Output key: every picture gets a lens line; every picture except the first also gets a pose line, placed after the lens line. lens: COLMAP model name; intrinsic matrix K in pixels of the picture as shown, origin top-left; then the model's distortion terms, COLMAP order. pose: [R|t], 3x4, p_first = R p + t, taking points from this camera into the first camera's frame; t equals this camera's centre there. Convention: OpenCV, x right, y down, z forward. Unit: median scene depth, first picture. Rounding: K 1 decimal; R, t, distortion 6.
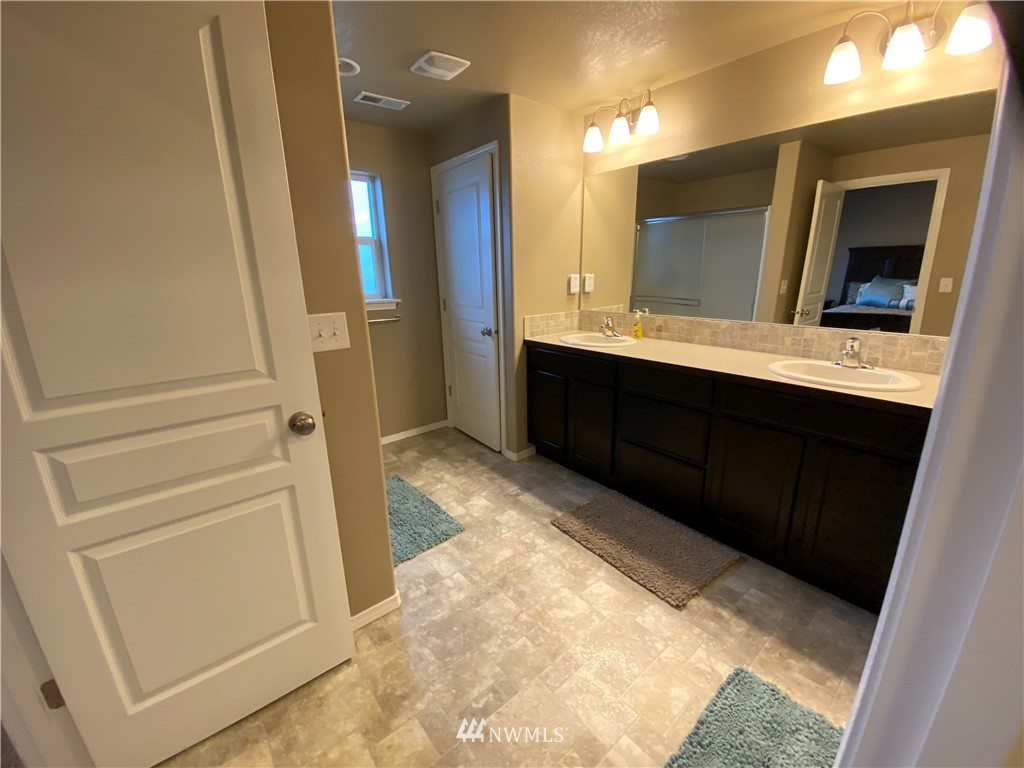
lens RADIAL K [[408.2, 0, 511.8], [0, 408.2, 379.1], [0, 0, 1]] dist [-0.017223, -0.001159]
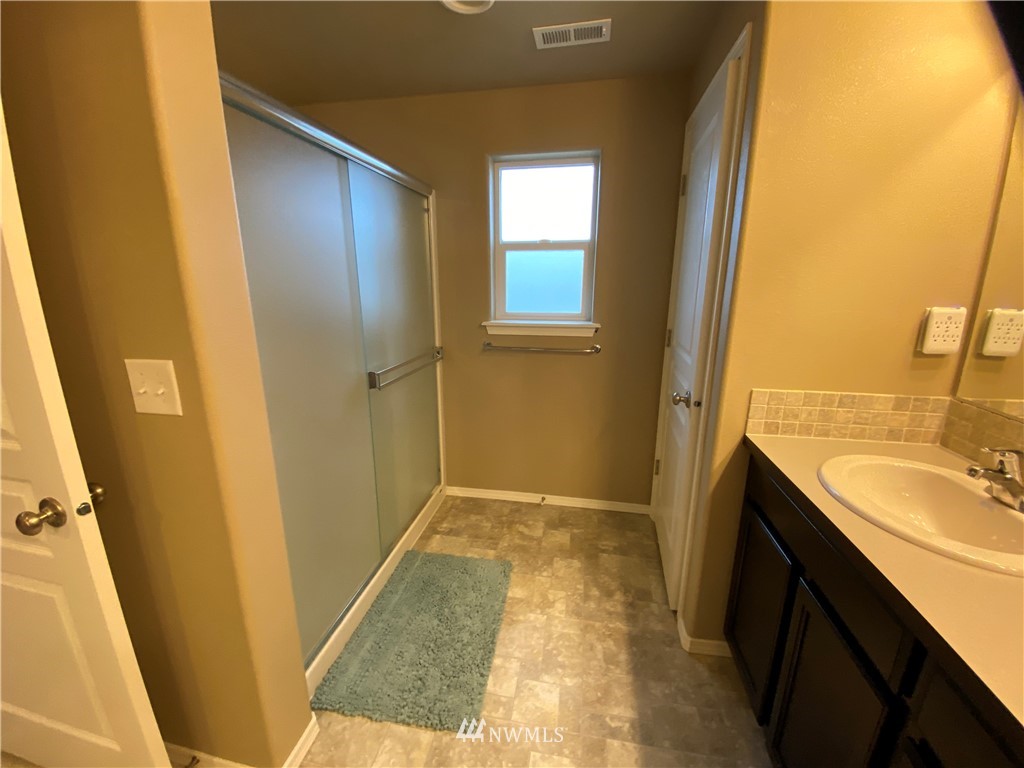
lens RADIAL K [[408.2, 0, 508.5], [0, 408.2, 375.8], [0, 0, 1]] dist [-0.017223, -0.001159]
pose [[0.638280, 0.192513, -0.745344, 0.182702], [-0.206318, 0.975583, 0.075299, -0.135587], [0.741641, 0.105716, 0.662414, 0.445421]]
